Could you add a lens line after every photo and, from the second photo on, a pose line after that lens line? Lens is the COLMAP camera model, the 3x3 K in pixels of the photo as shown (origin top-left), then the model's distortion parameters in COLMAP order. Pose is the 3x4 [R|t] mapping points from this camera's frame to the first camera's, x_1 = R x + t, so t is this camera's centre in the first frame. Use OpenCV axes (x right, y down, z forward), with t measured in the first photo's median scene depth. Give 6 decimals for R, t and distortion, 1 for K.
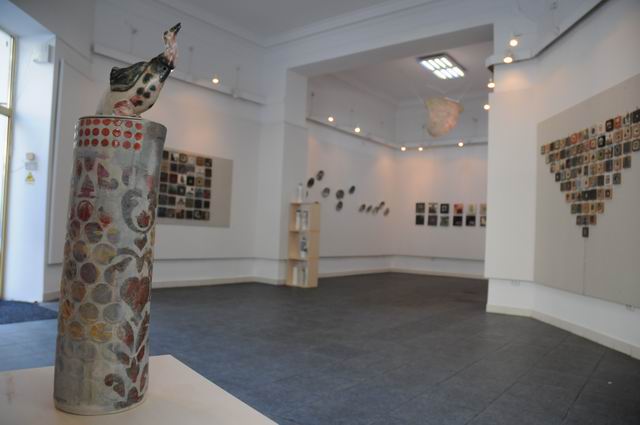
lens RADIAL K [[492.5, 0, 324.1], [0, 492.5, 215.5], [0, 0, 1]] dist [-0.164905, 0.123081]
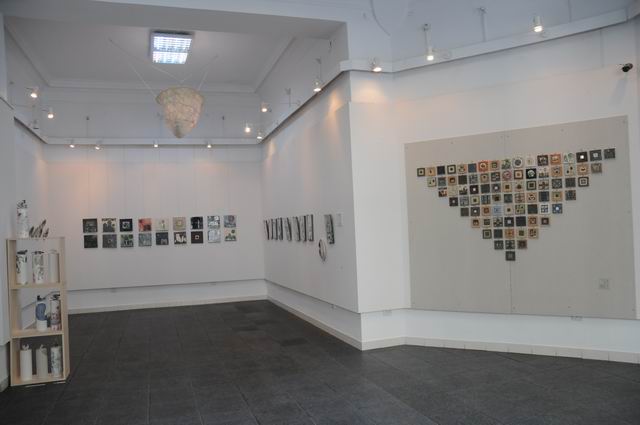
lens RADIAL K [[492.5, 0, 327.1], [0, 492.5, 220.9], [0, 0, 1]] dist [-0.164905, 0.123081]
pose [[0.538228, -0.049508, 0.841344, -0.303061], [0.033231, 0.998743, 0.037512, -0.051200], [-0.842144, 0.007769, 0.539197, 0.391720]]
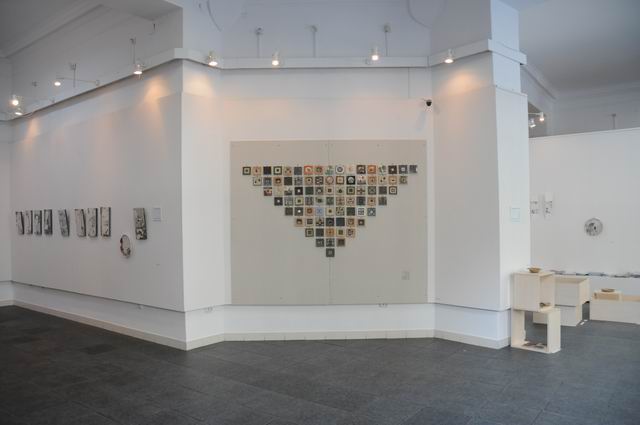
lens RADIAL K [[492.5, 0, 319.4], [0, 492.5, 215.5], [0, 0, 1]] dist [-0.164905, 0.123081]
pose [[-0.016745, -0.028132, 0.999464, -0.353997], [-0.025530, 0.999290, 0.027699, -0.047752], [-0.999534, -0.025053, -0.017451, 0.541984]]
